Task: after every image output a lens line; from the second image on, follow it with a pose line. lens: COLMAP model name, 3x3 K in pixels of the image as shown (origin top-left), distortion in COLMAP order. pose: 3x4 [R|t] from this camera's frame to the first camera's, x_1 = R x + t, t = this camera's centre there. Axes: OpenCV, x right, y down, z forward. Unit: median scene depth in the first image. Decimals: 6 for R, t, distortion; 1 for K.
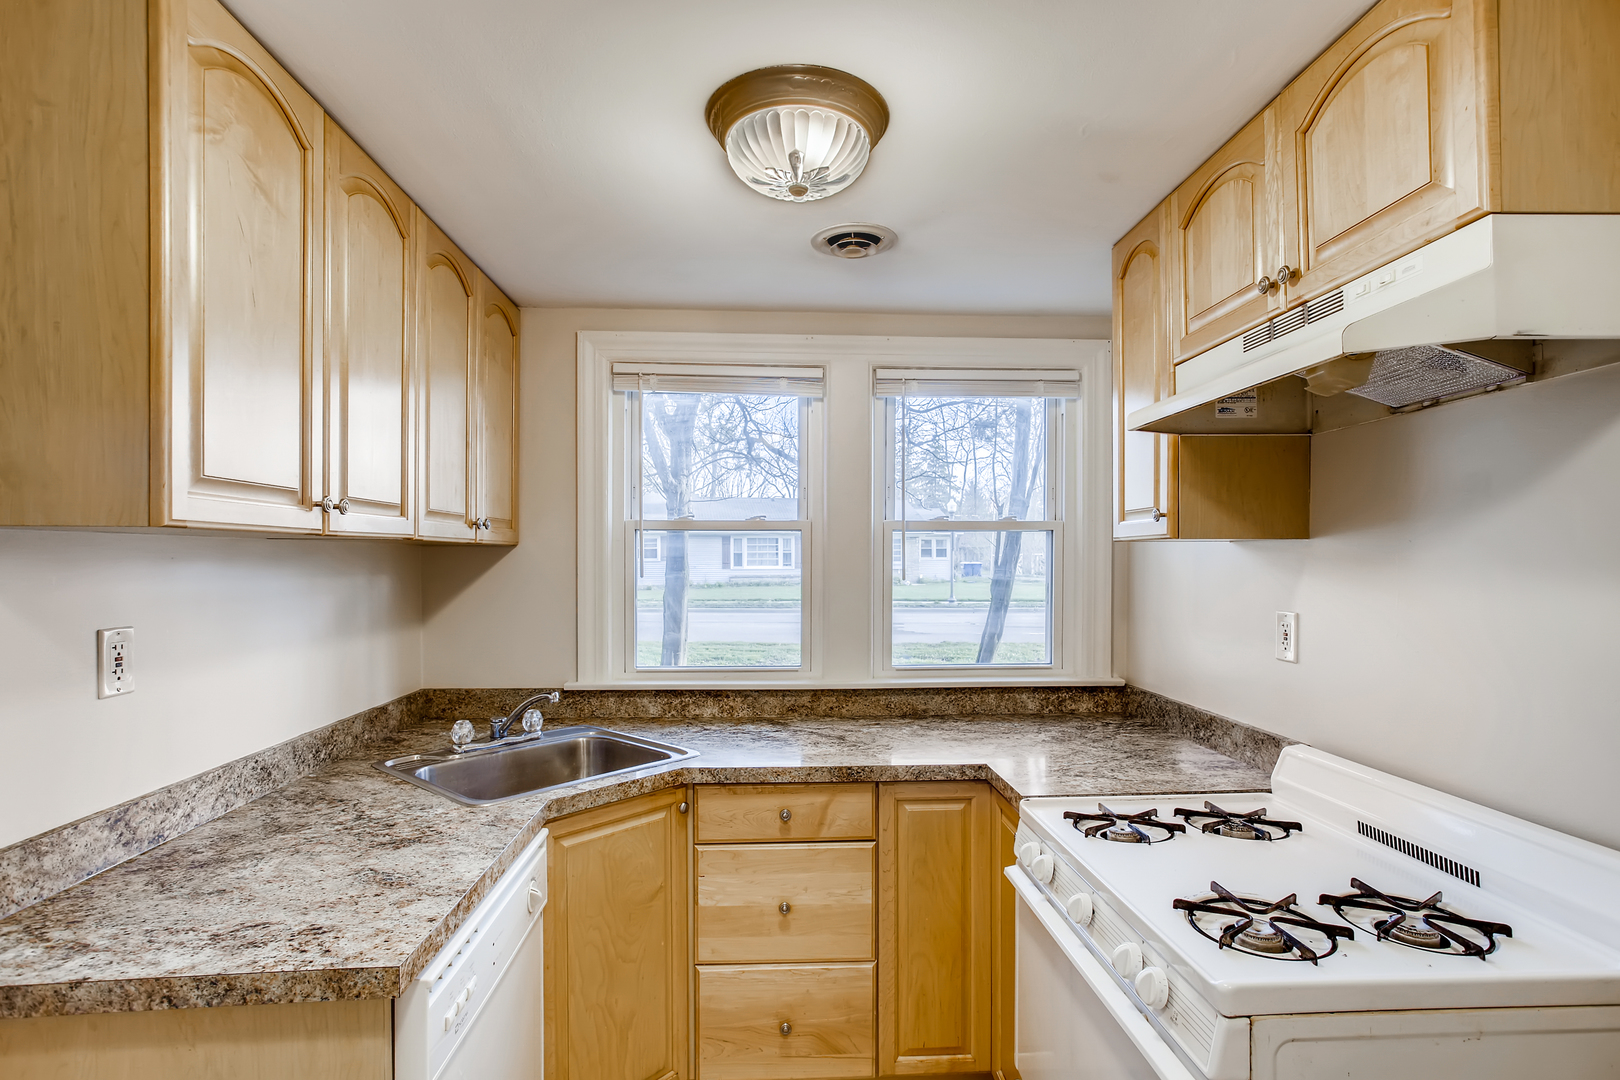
lens RADIAL K [[793.7, 0, 807.3], [0, 793.7, 541.9], [0, 0, 1]] dist [-0.026534, 0.015677]
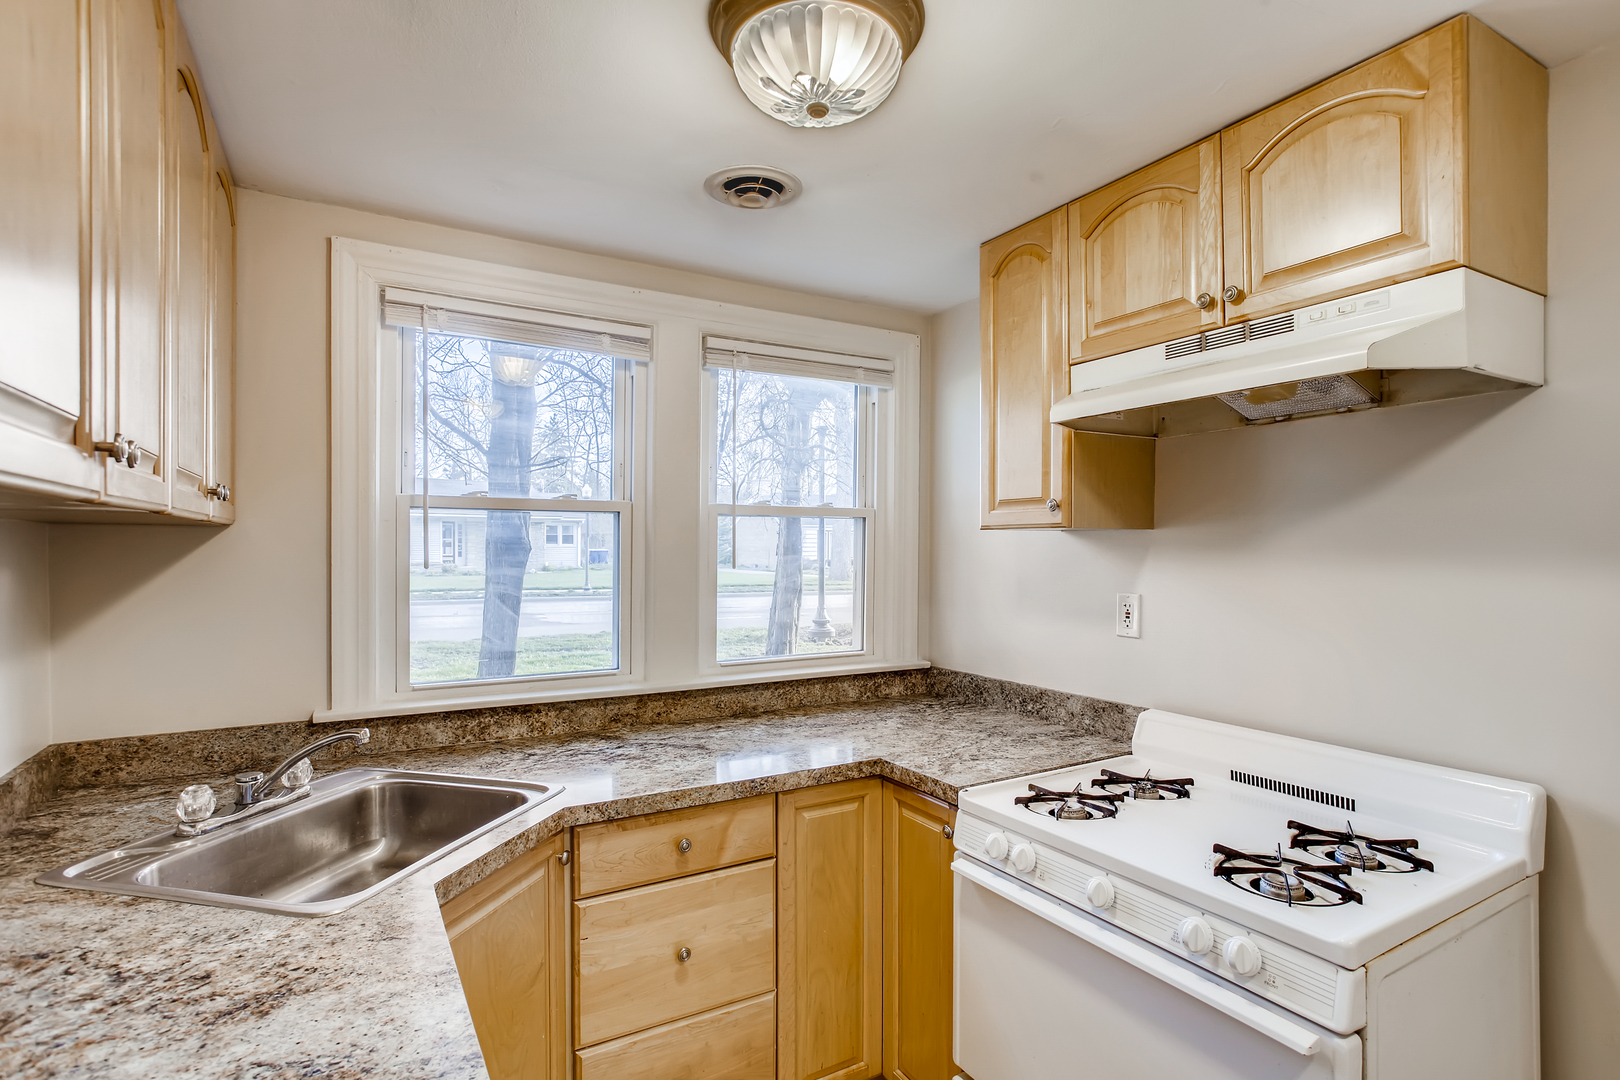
lens RADIAL K [[793.7, 0, 827.2], [0, 793.7, 537.0], [0, 0, 1]] dist [-0.026534, 0.015677]
pose [[0.888548, 0.008174, 0.458712, -0.284122], [-0.012564, 0.999900, 0.006519, 0.005074], [-0.458613, -0.011556, 0.888561, 0.177373]]
